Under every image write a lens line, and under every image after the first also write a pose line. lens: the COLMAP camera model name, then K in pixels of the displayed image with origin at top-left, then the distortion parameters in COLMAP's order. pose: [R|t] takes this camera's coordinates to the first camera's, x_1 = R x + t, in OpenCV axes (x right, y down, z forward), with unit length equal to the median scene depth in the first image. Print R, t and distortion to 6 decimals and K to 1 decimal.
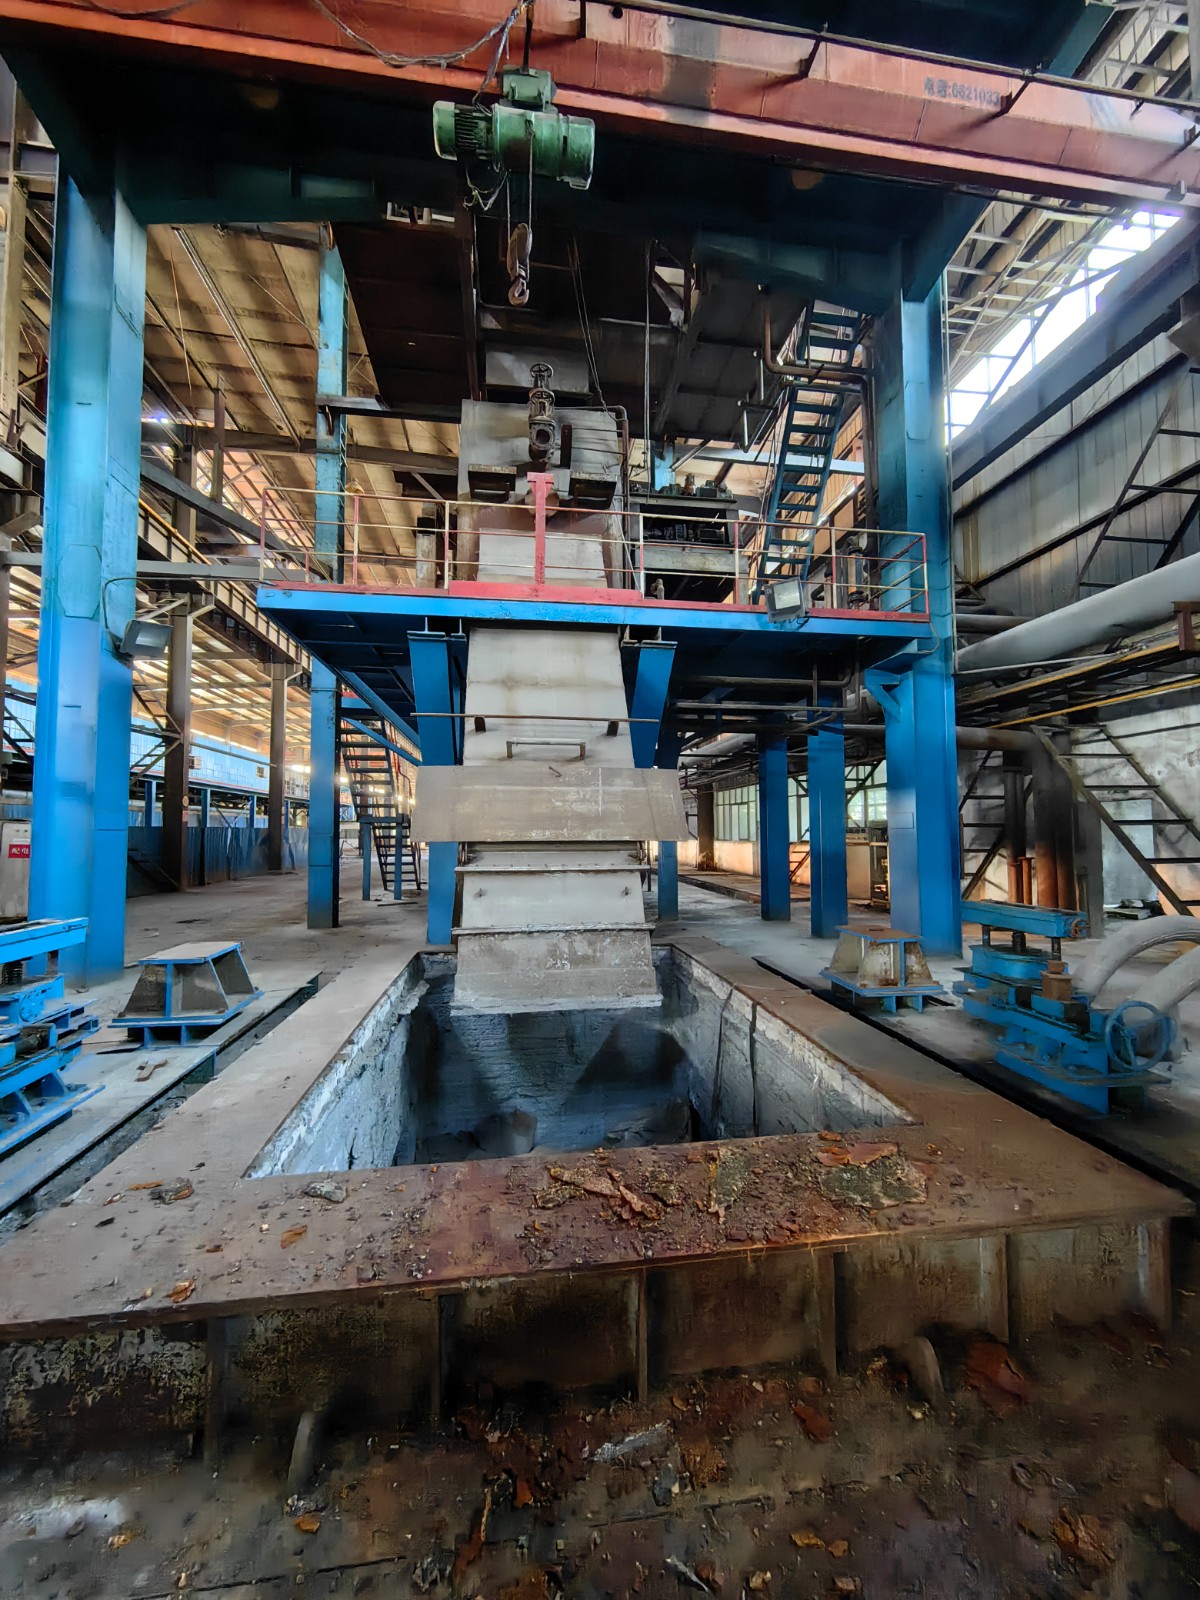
lens RADIAL K [[625.2, 0, 601.0], [0, 625.2, 801.2], [0, 0, 1]] dist [-0.003324, 0.001168]
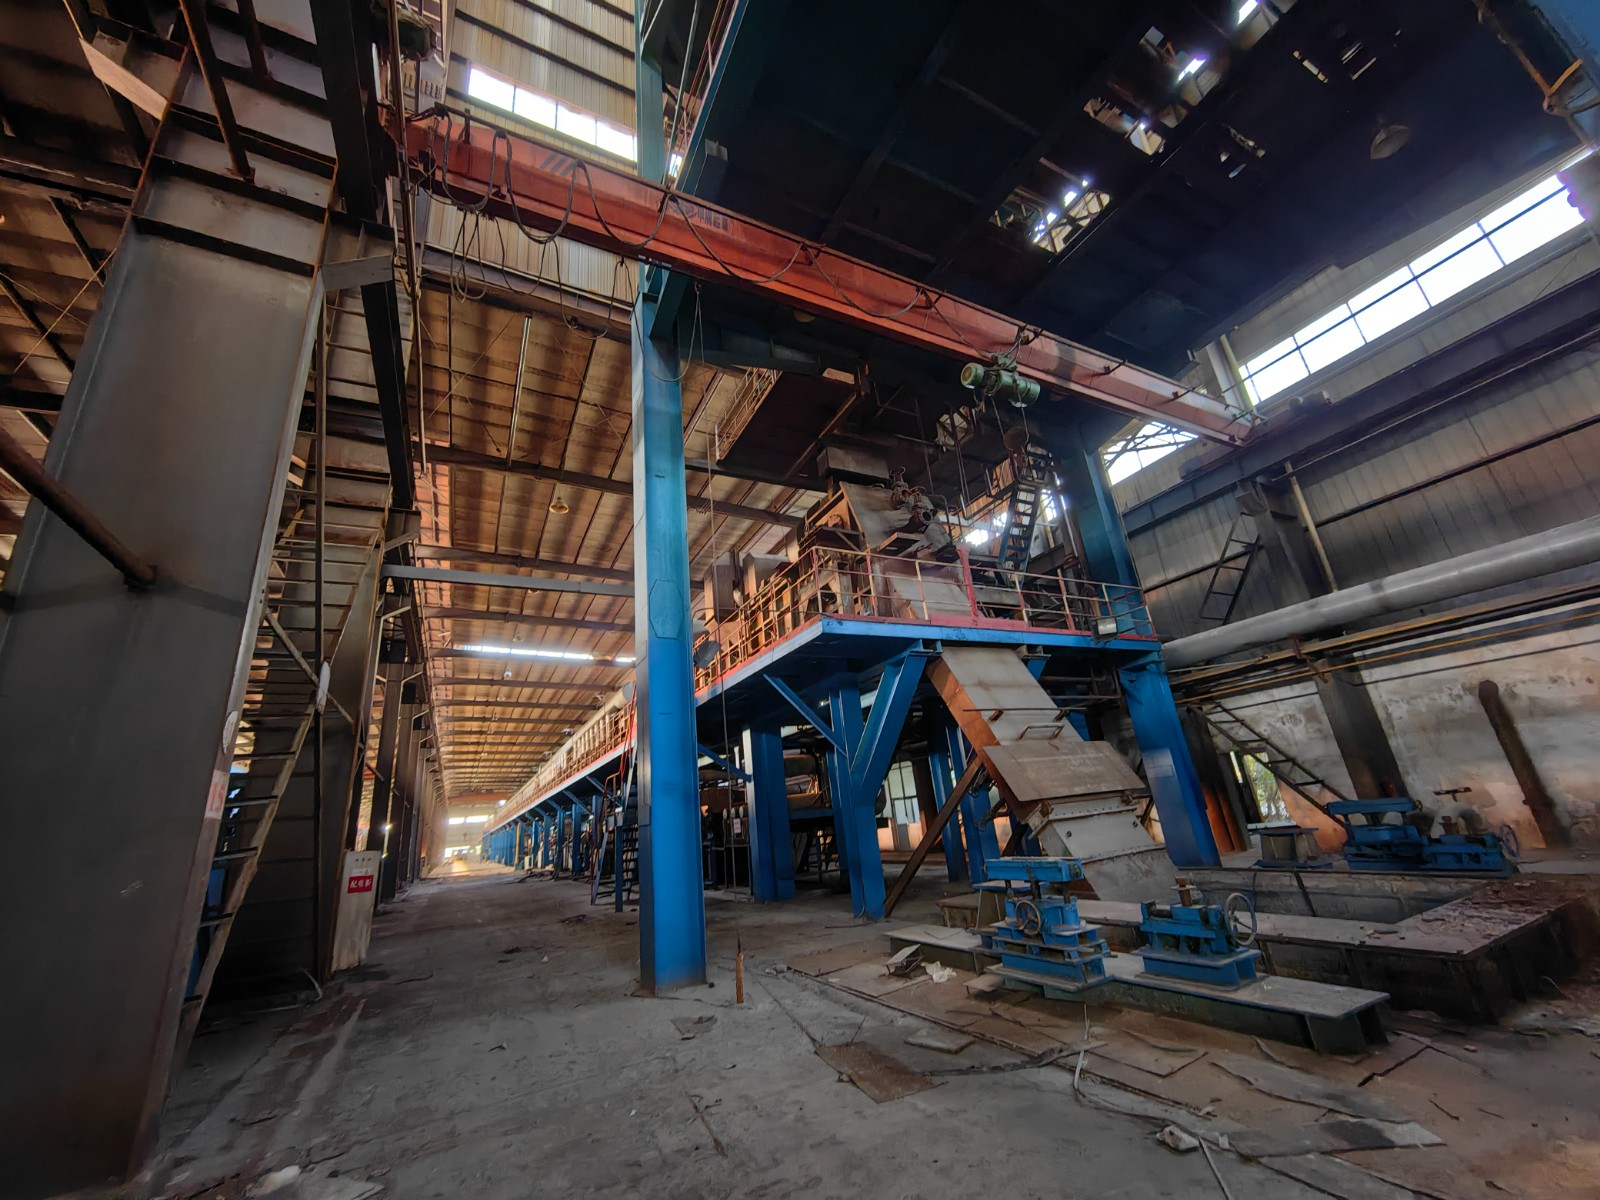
lens RADIAL K [[625.2, 0, 802.4], [0, 625.2, 598.9], [0, 0, 1]] dist [-0.003324, 0.001168]
pose [[0.938415, 0.025583, 0.344561, -0.818558], [0.079303, 0.954682, -0.286867, -0.002908], [-0.336286, 0.296525, 0.893859, -0.145234]]
